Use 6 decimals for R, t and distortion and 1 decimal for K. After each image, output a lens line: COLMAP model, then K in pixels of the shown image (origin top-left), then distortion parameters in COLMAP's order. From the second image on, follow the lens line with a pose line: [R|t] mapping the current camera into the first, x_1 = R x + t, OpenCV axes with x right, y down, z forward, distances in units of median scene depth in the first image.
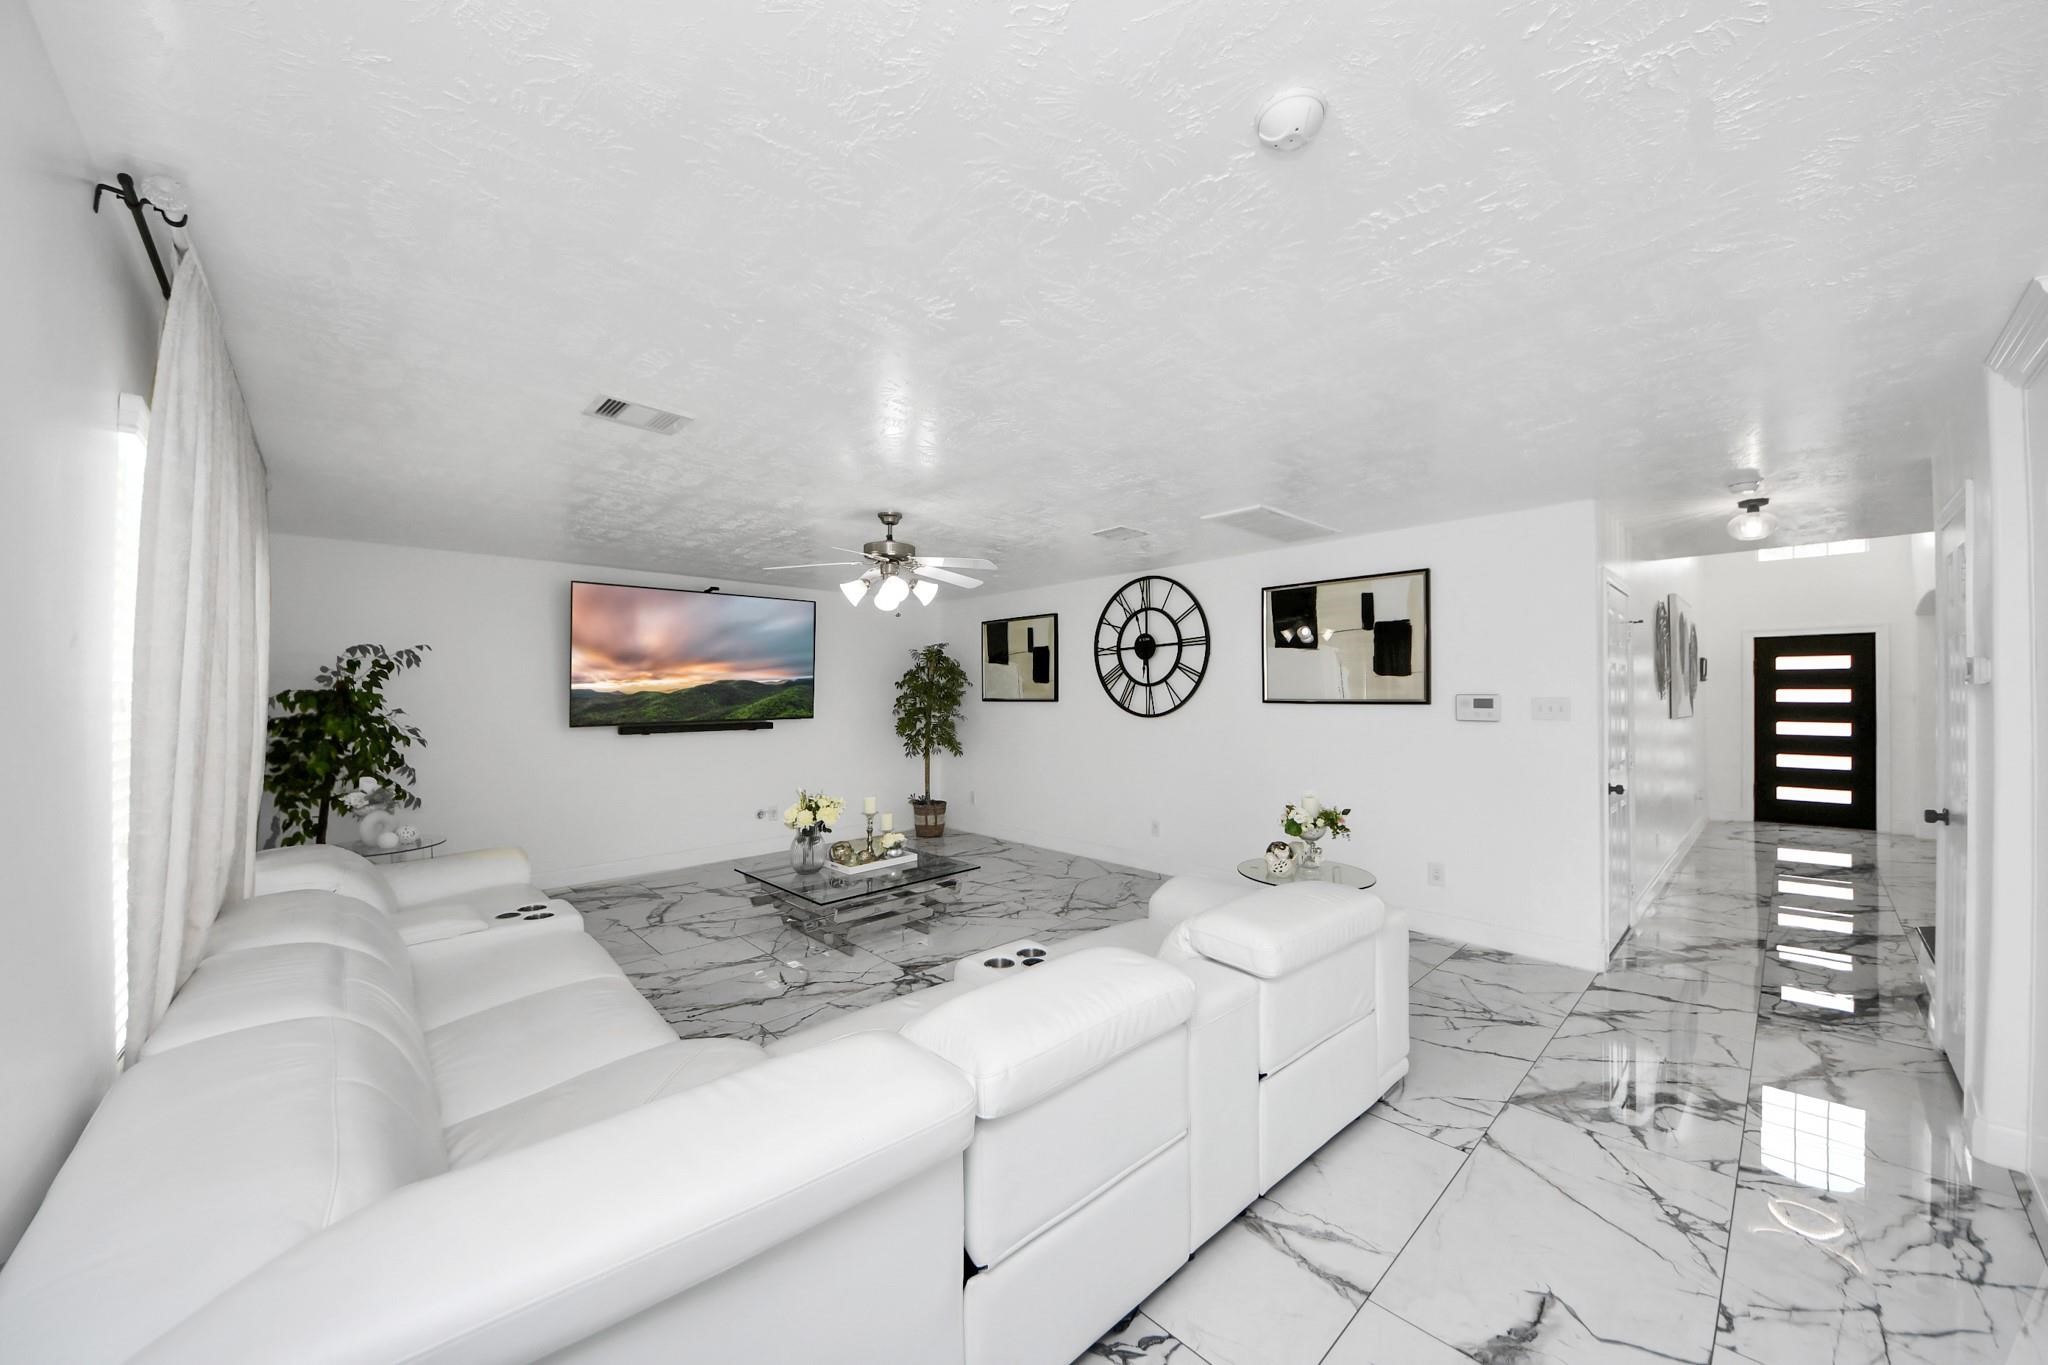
lens RADIAL K [[727.5, 0, 1032.9], [0, 727.5, 685.7], [0, 0, 1]] dist [0.016376, -0.011333]
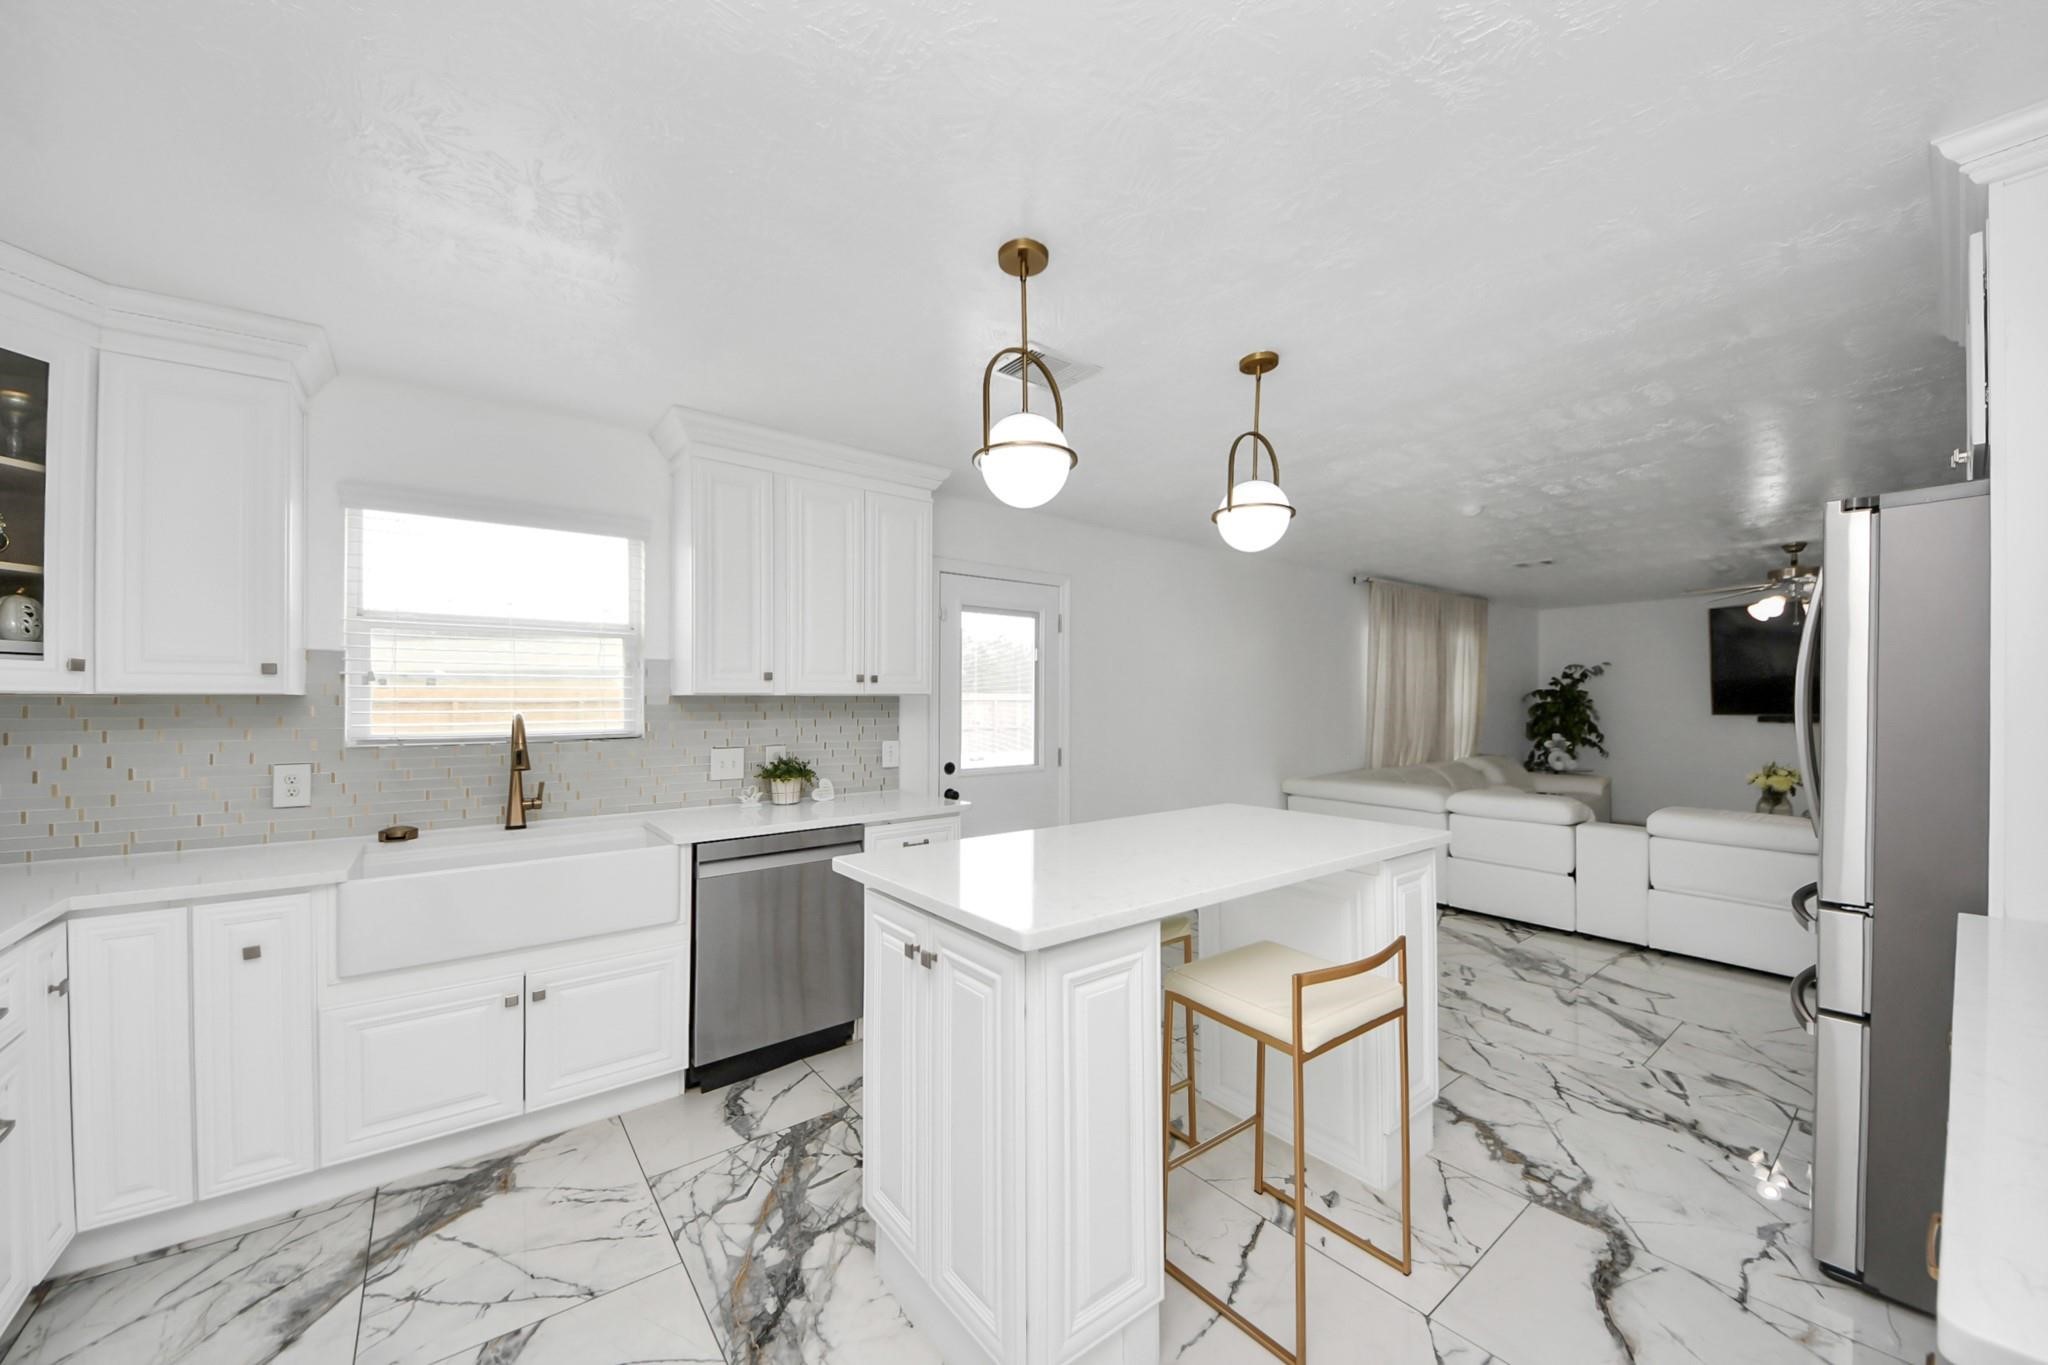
lens RADIAL K [[734.9, 0, 1039.0], [0, 734.9, 693.3], [0, 0, 1]] dist [0.027713, -0.019207]
pose [[-0.099873, -0.007125, -0.994975, 0.846783], [0.007239, 0.999943, -0.007887, 0.018965], [0.994974, -0.007990, -0.099816, -0.123377]]
